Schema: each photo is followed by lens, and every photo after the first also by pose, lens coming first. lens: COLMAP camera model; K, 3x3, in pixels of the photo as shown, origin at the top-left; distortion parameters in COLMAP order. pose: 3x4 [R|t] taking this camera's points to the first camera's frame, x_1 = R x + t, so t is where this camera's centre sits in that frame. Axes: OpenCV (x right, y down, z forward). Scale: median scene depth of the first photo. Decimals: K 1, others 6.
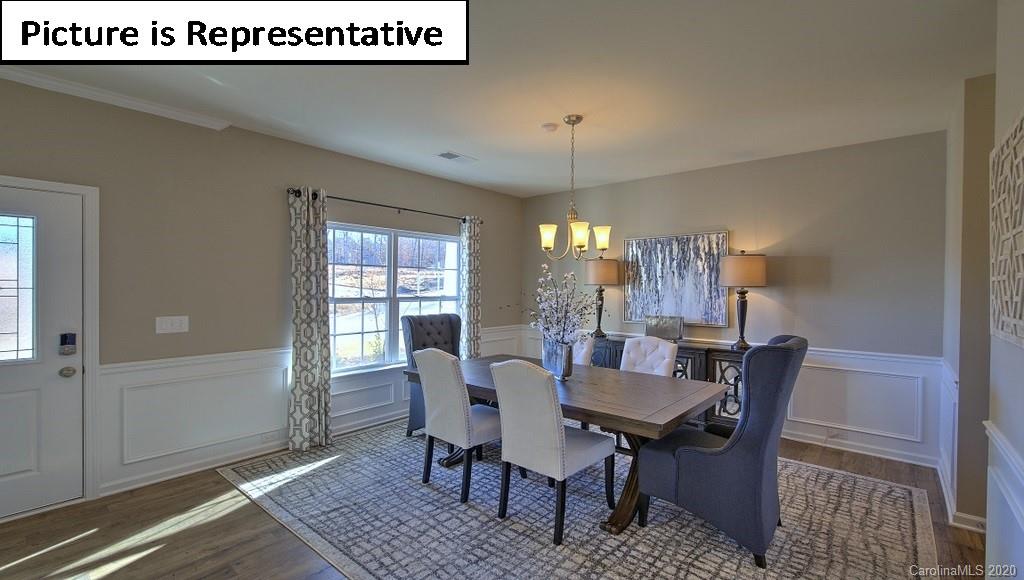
lens RADIAL K [[441.3, 0, 511.5], [0, 441.3, 287.8], [0, 0, 1]] dist [0.000850, -0.001864]
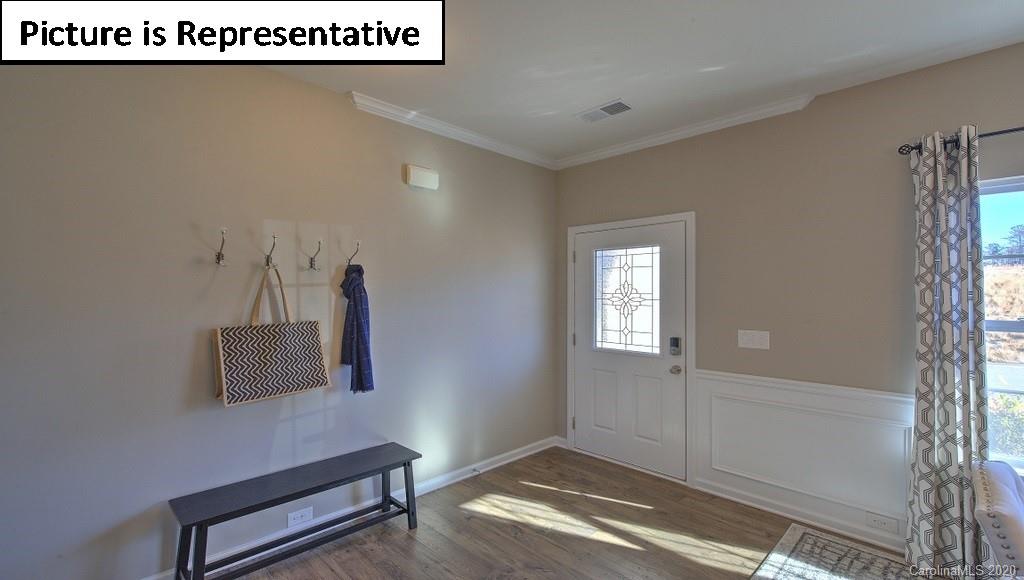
lens RADIAL K [[443.4, 0, 514.5], [0, 443.4, 285.2], [0, 0, 1]] dist [0.000733, -0.000071]
pose [[-0.069851, -0.027364, -0.997182, 0.174217], [-0.005233, 0.999620, -0.027064, -0.002822], [0.997544, 0.003328, -0.069967, 0.477745]]
